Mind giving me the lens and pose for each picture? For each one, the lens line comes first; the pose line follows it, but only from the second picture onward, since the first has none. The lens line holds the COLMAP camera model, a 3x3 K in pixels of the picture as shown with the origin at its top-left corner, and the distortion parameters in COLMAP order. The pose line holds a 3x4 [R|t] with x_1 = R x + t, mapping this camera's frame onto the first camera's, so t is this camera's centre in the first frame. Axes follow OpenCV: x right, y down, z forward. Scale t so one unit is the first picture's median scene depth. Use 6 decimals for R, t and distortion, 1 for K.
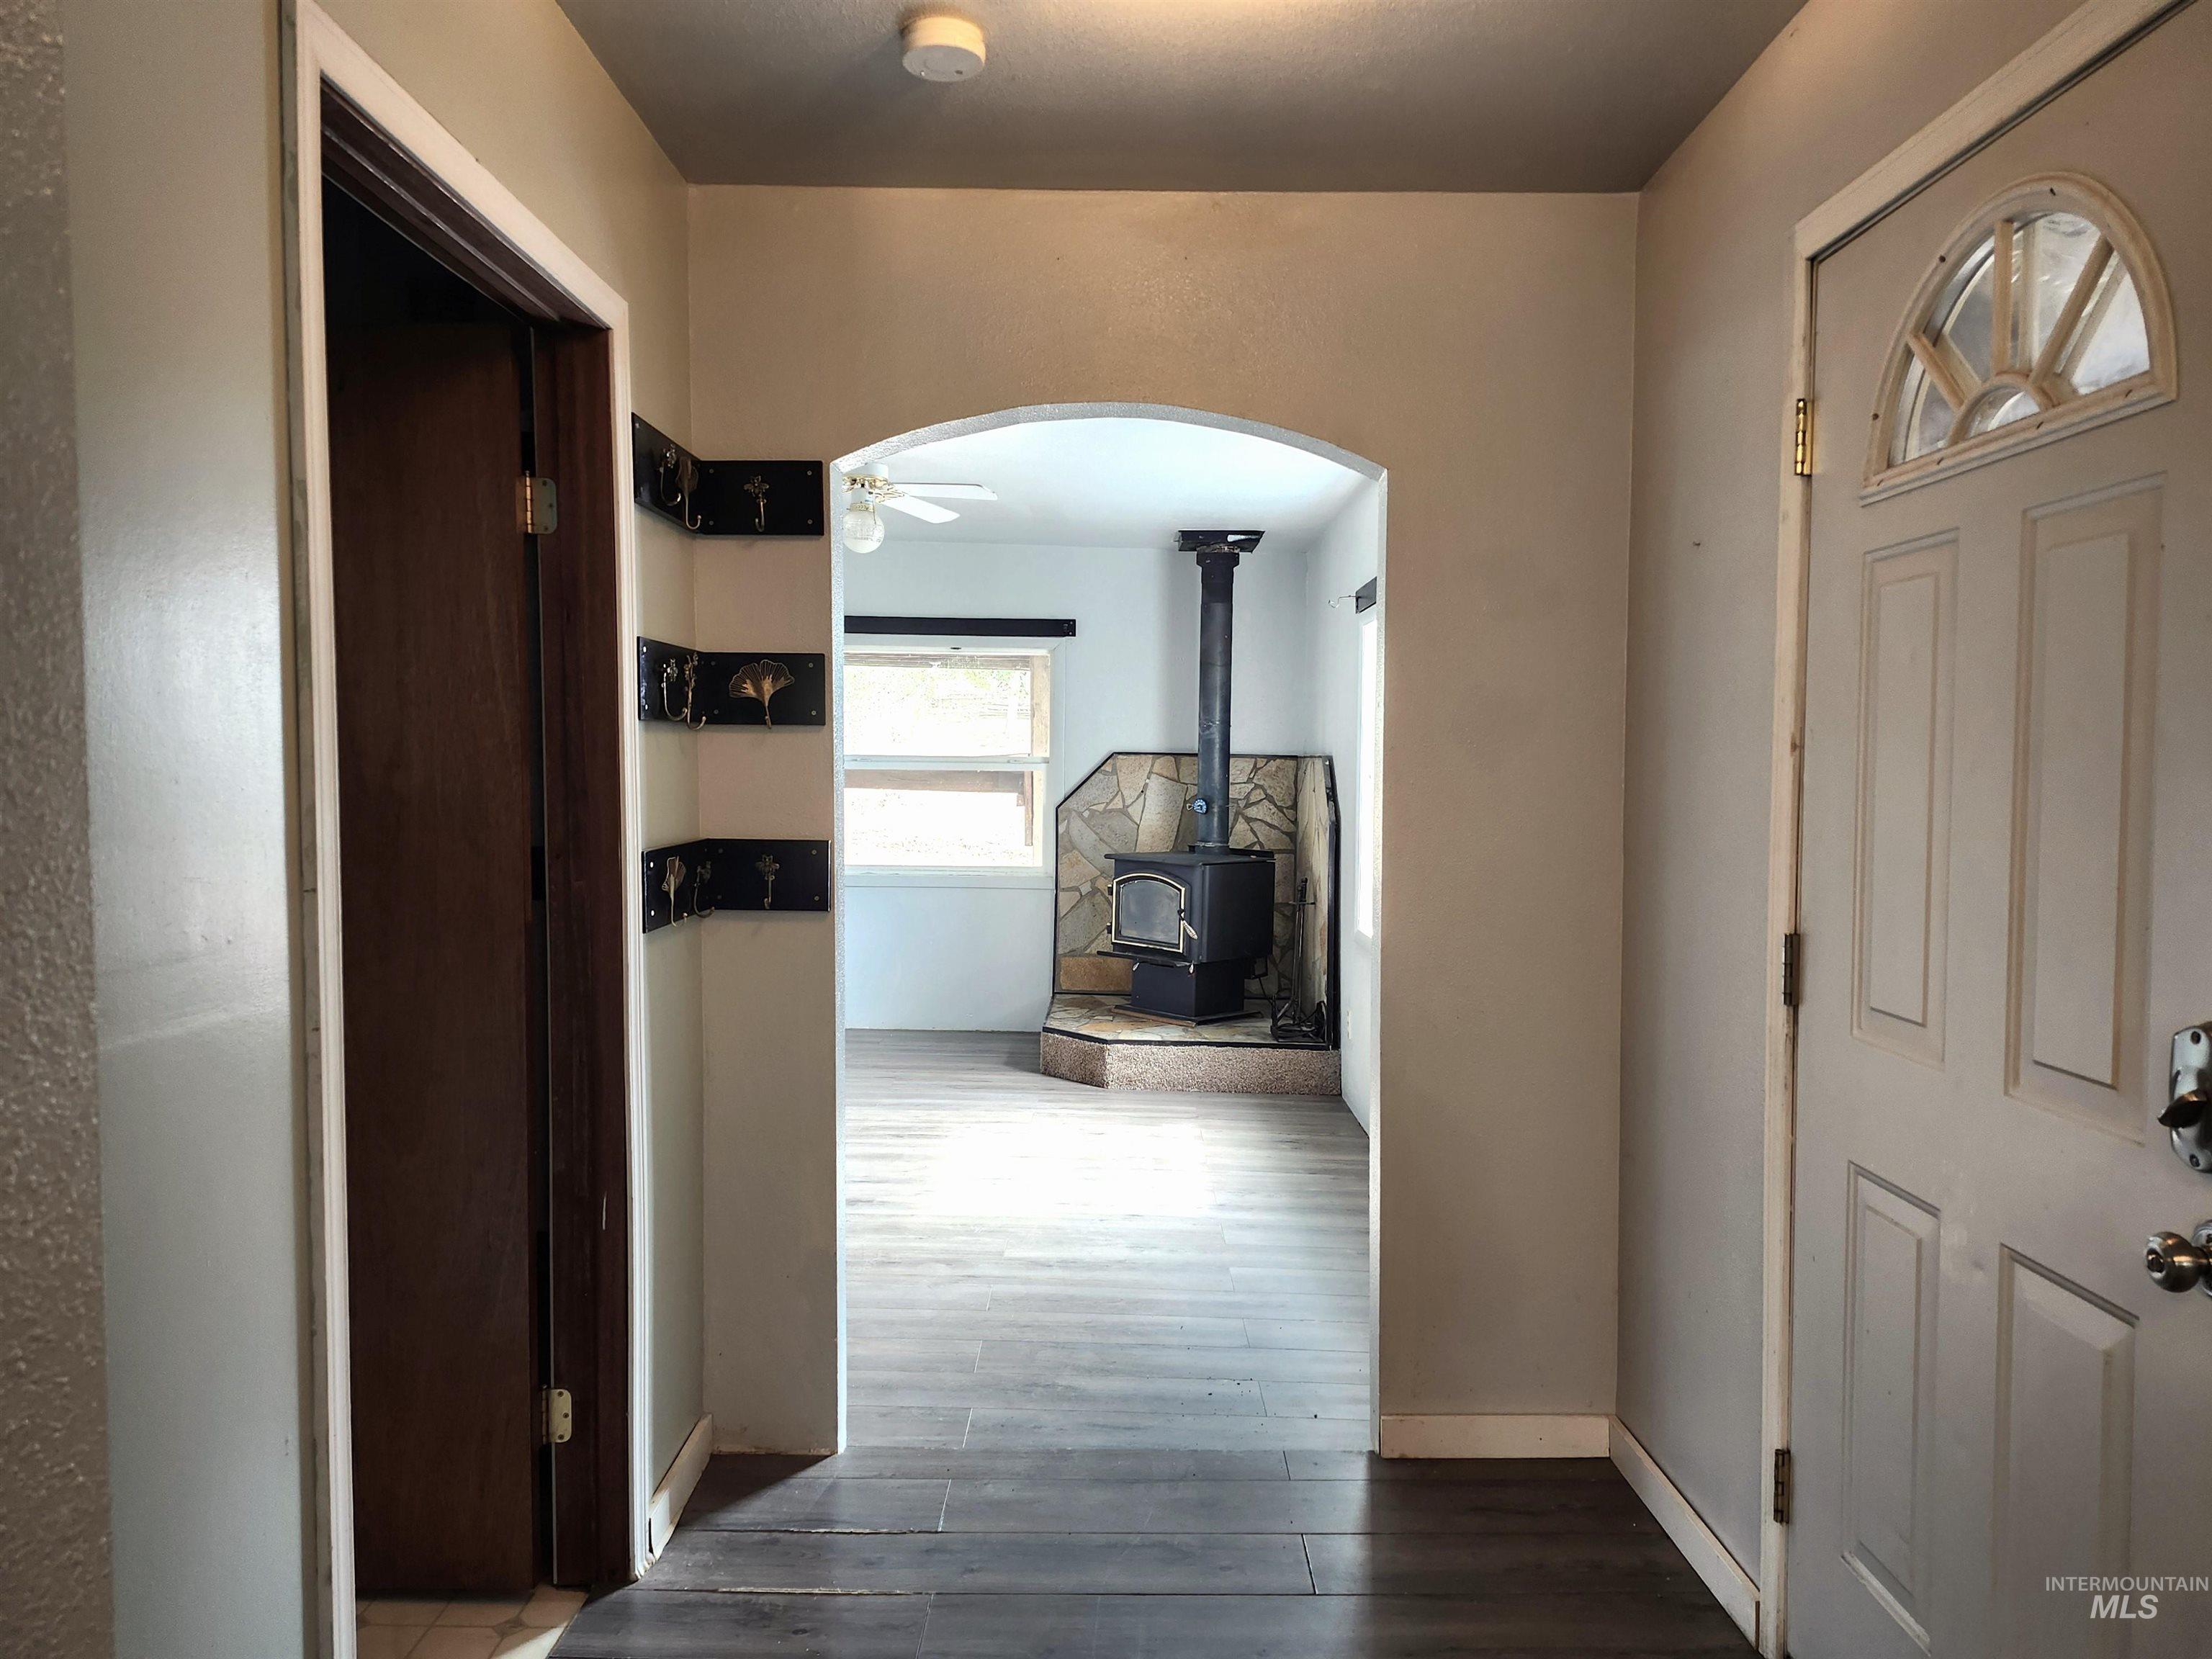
lens RADIAL K [[1525.2, 0, 1105.3], [0, 1525.2, 816.9], [0, 0, 1]] dist [0.106592, -0.093384]
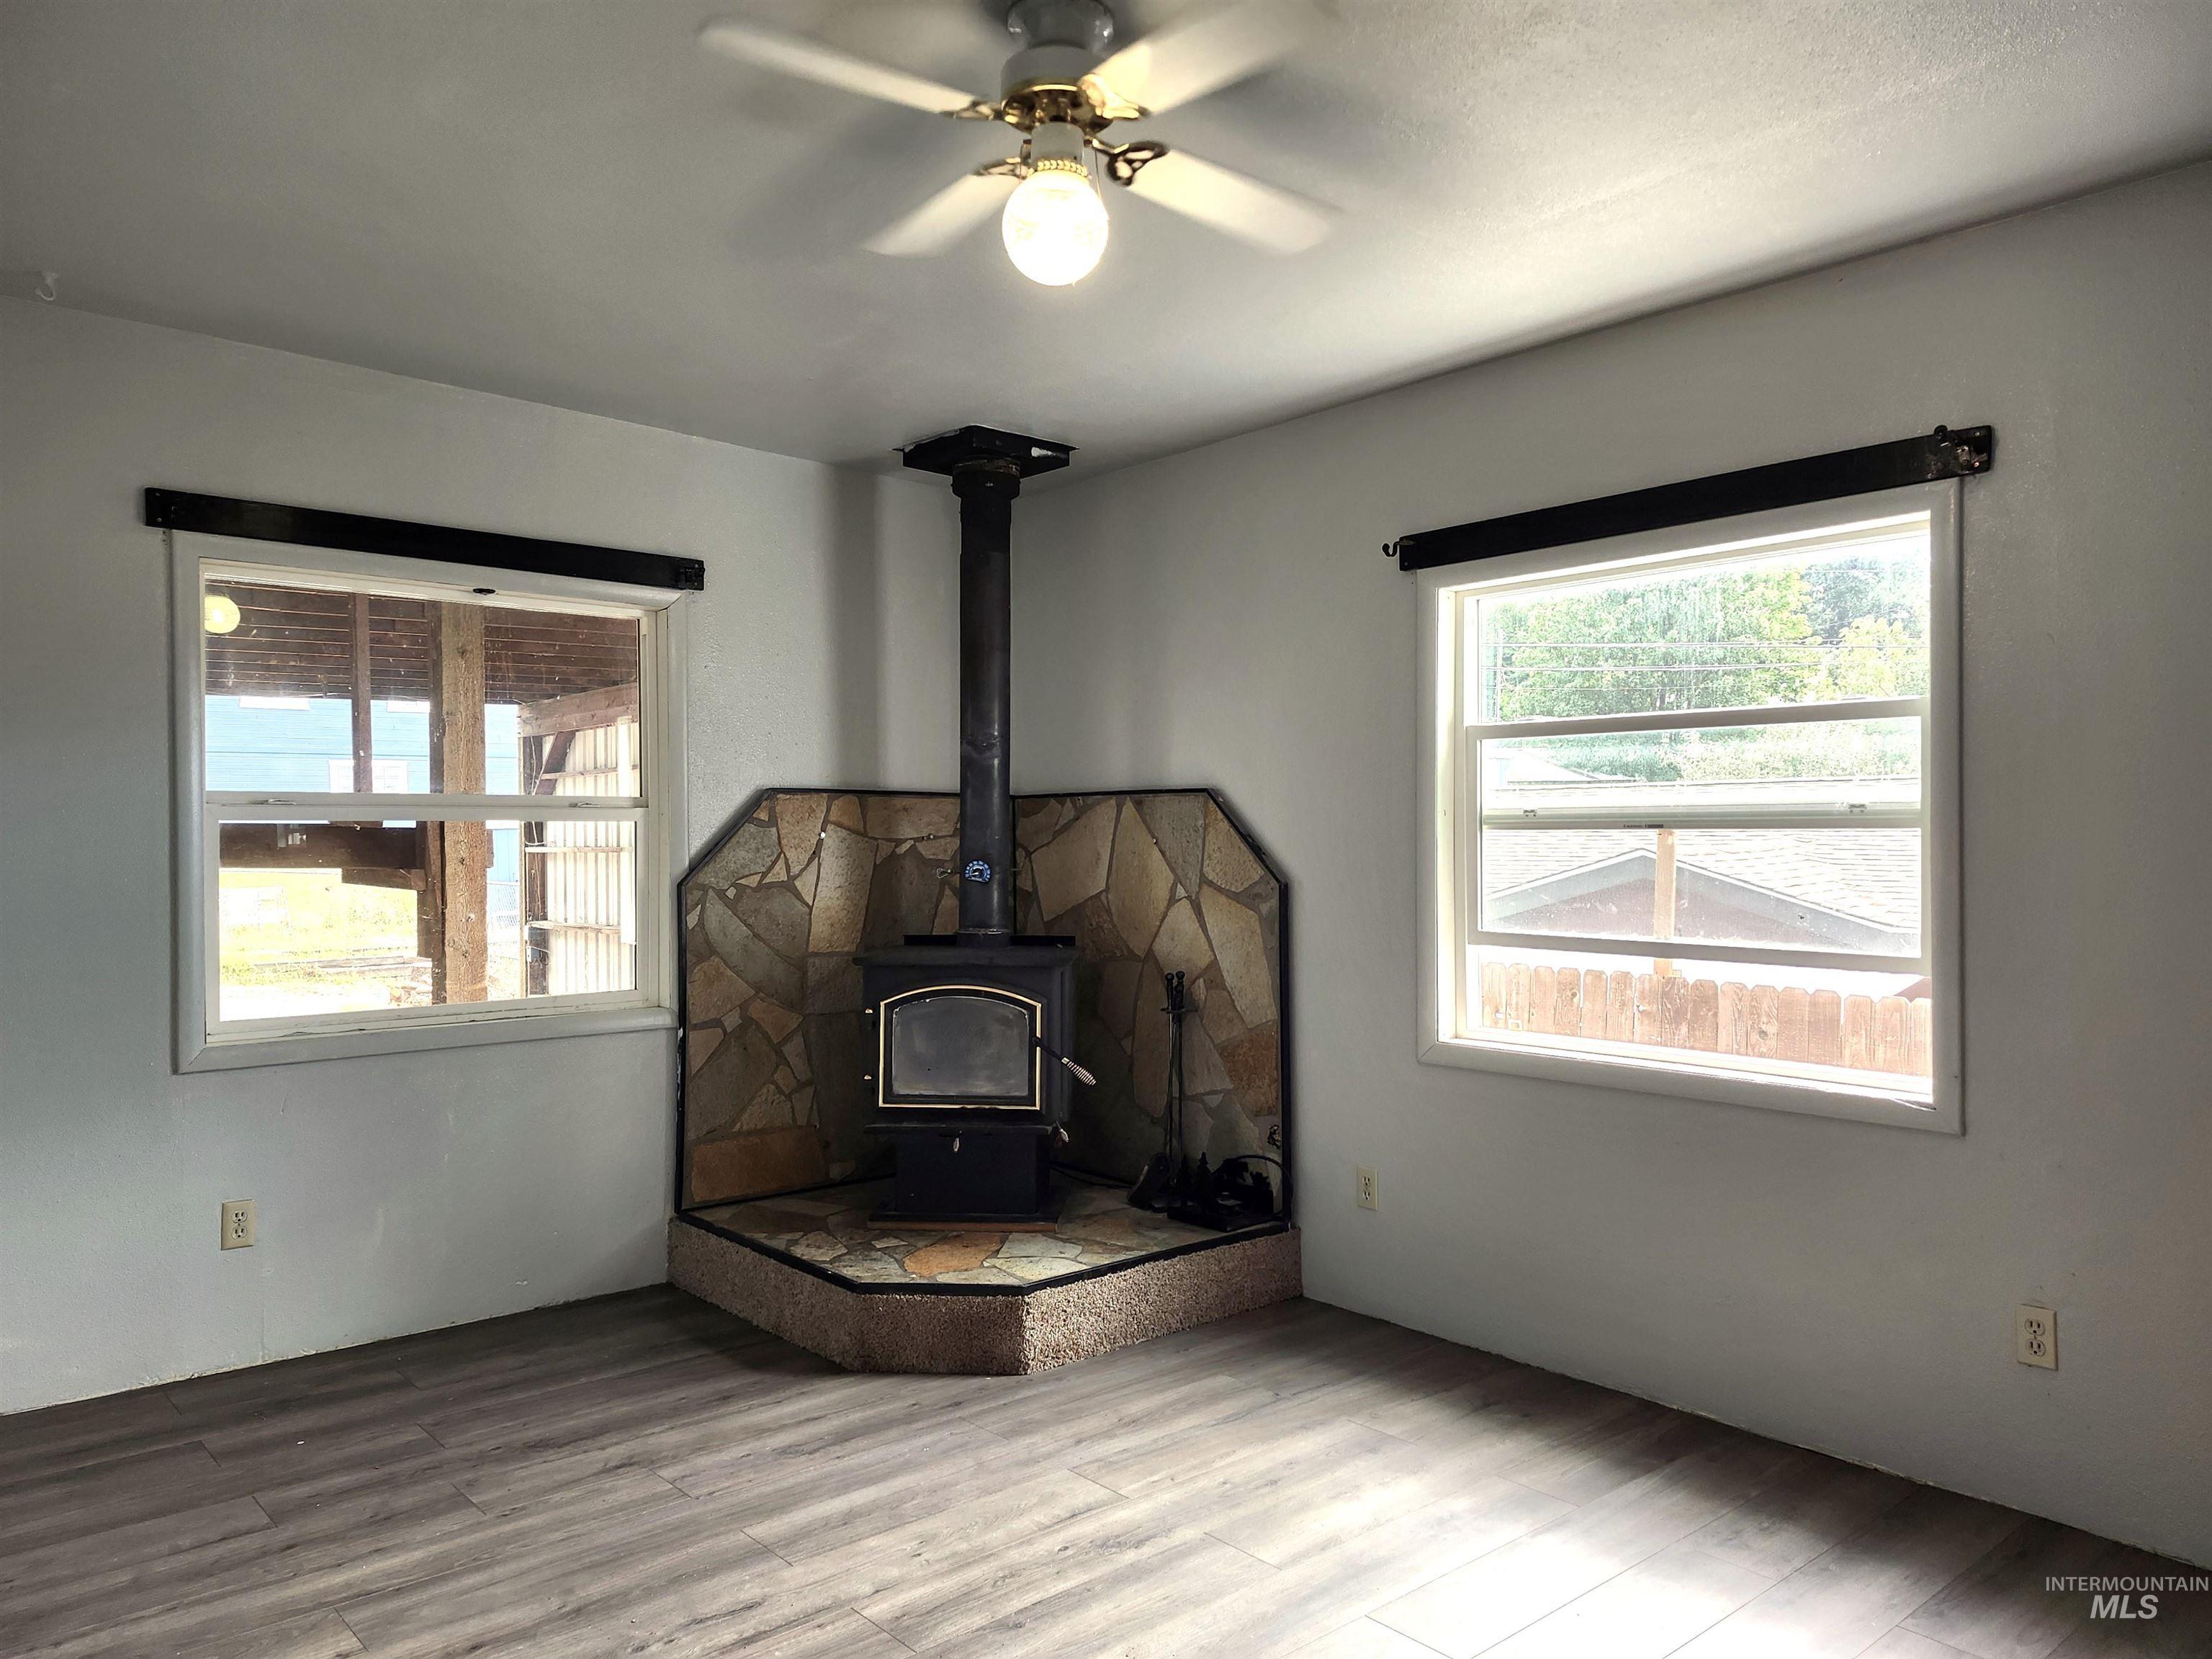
lens RADIAL K [[1525.2, 0, 1105.3], [0, 1525.2, 816.9], [0, 0, 1]] dist [0.106592, -0.093384]
pose [[0.746152, -0.004385, 0.665761, -0.309005], [0.036566, 0.998739, -0.034404, -0.005698], [-0.664771, 0.050015, 0.745371, 0.478770]]
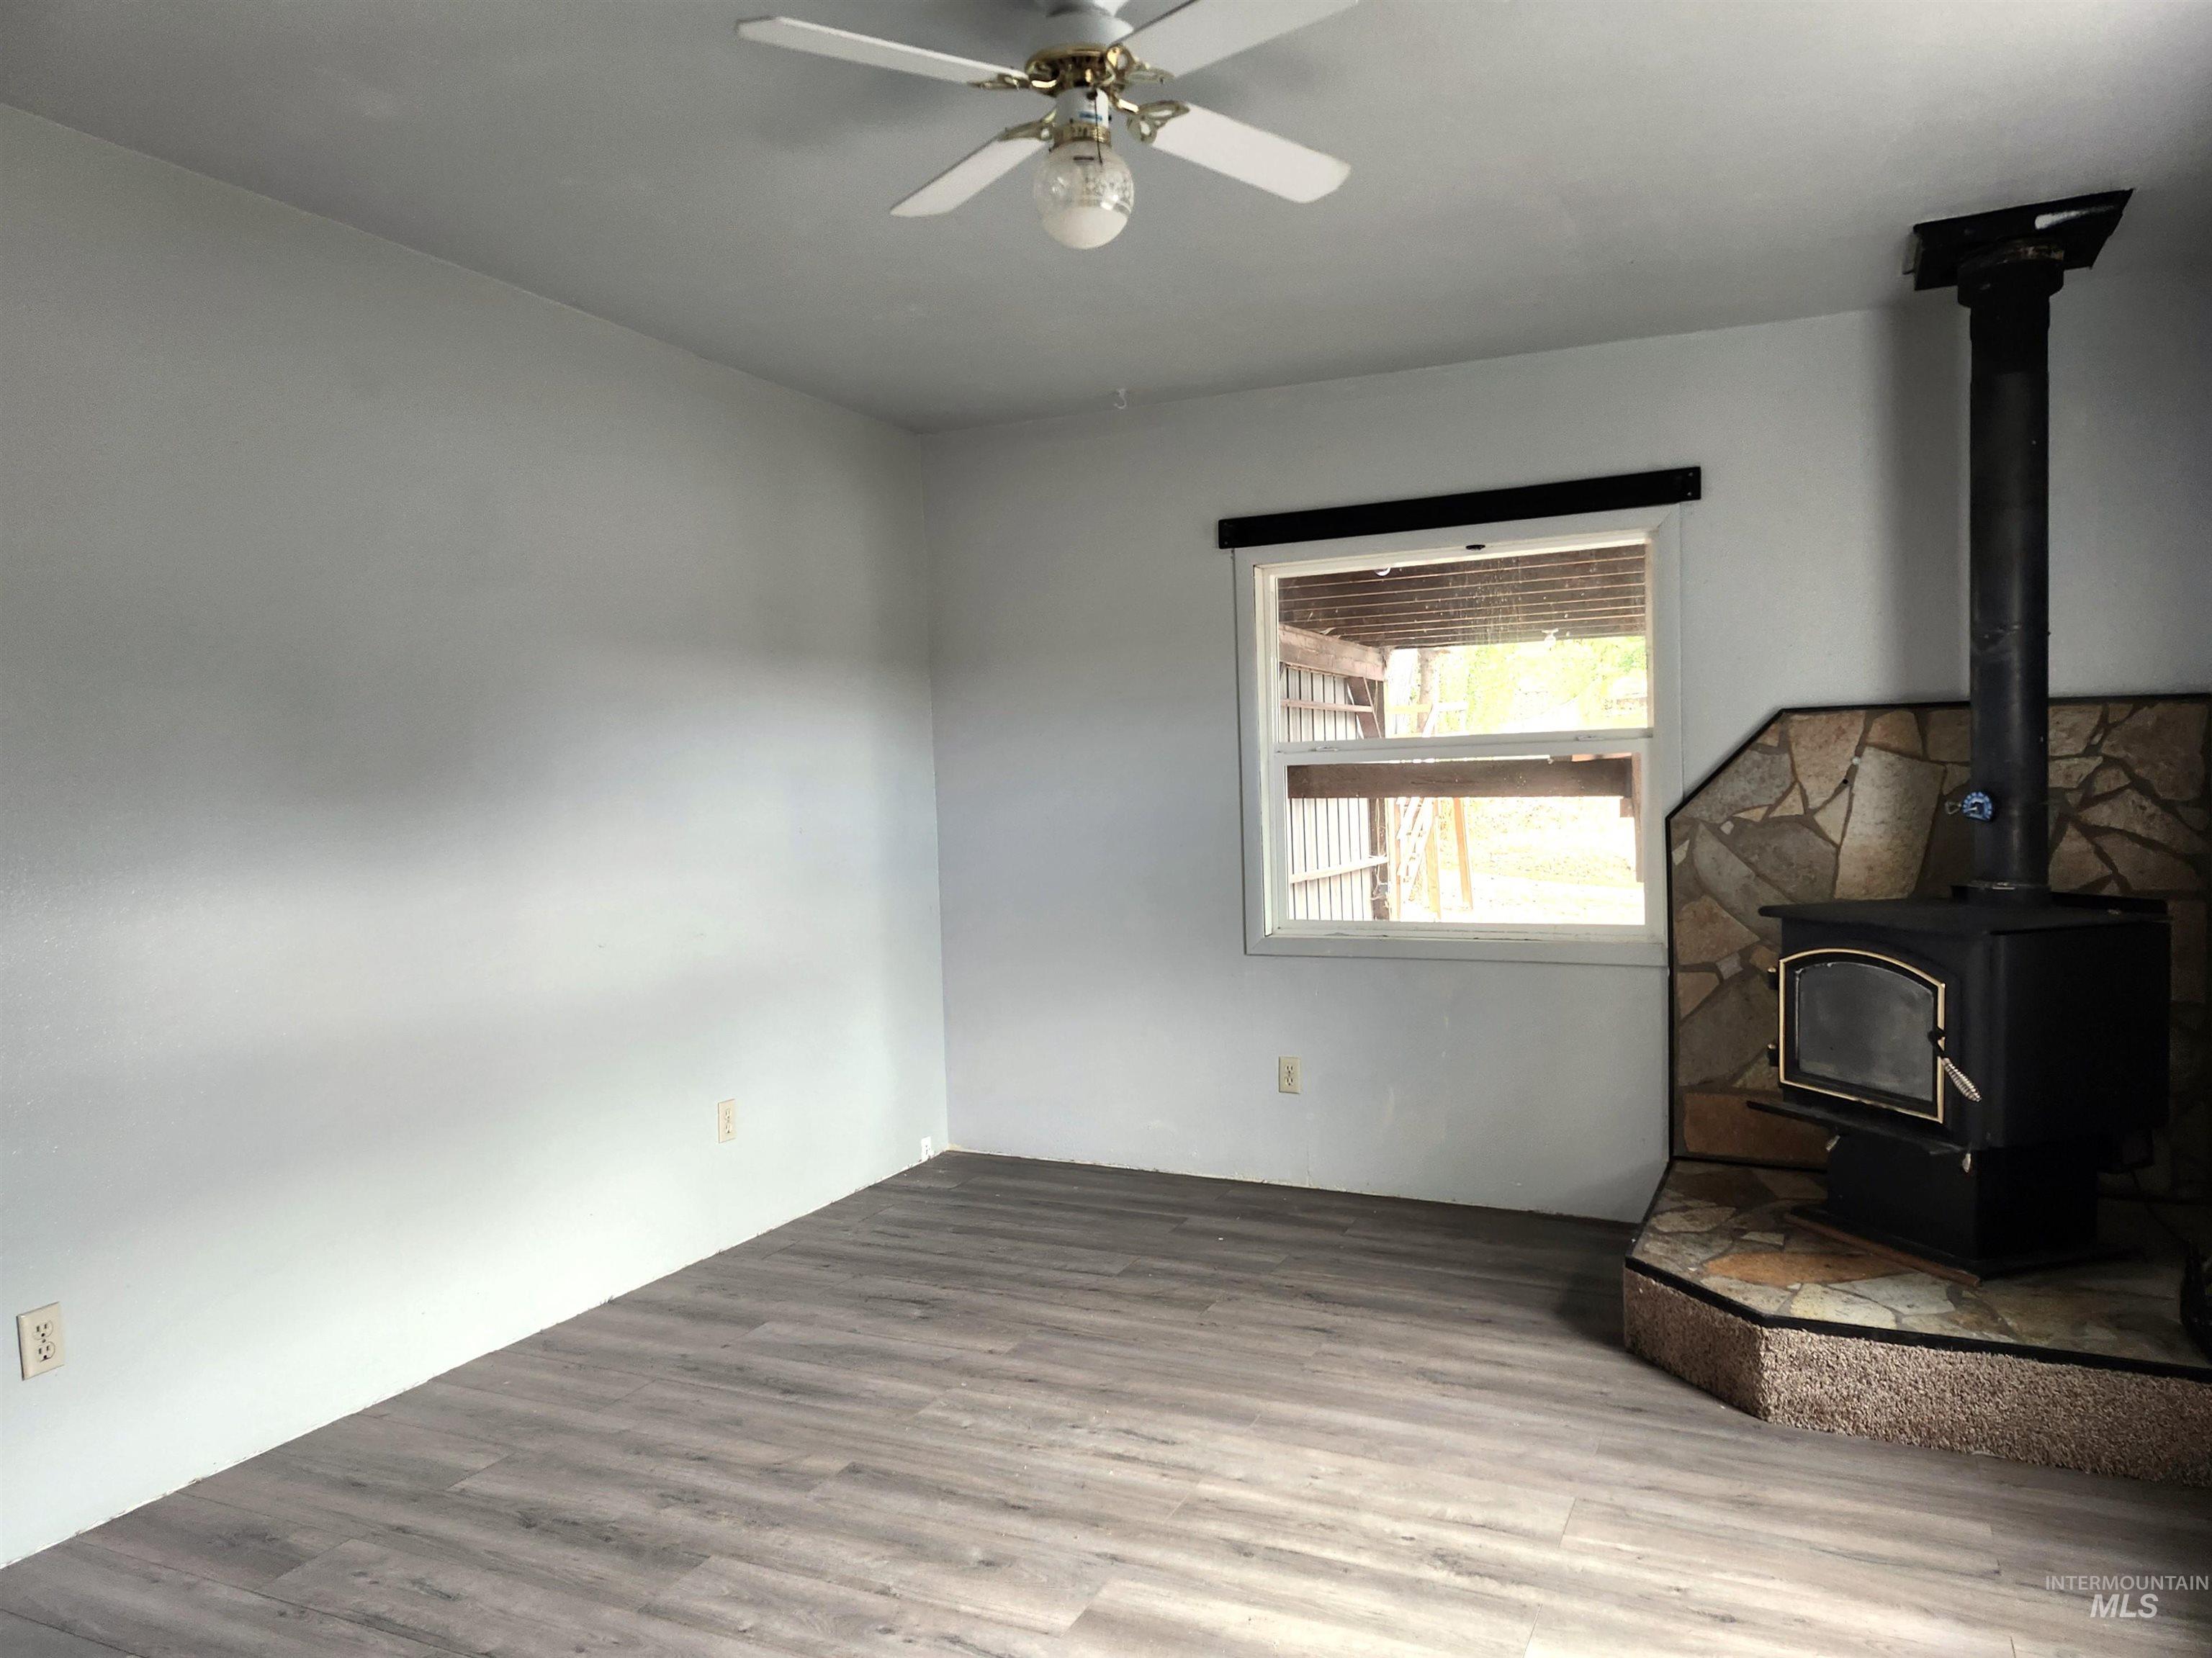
lens RADIAL K [[1552.9, 0, 1100.4], [0, 1552.9, 841.3], [0, 0, 1]] dist [0.066573, -0.057937]
pose [[0.906113, -0.021021, -0.422514, 0.020984], [0.022645, 0.999743, -0.001175, -0.001551], [0.422430, -0.008504, 0.906356, 0.423428]]
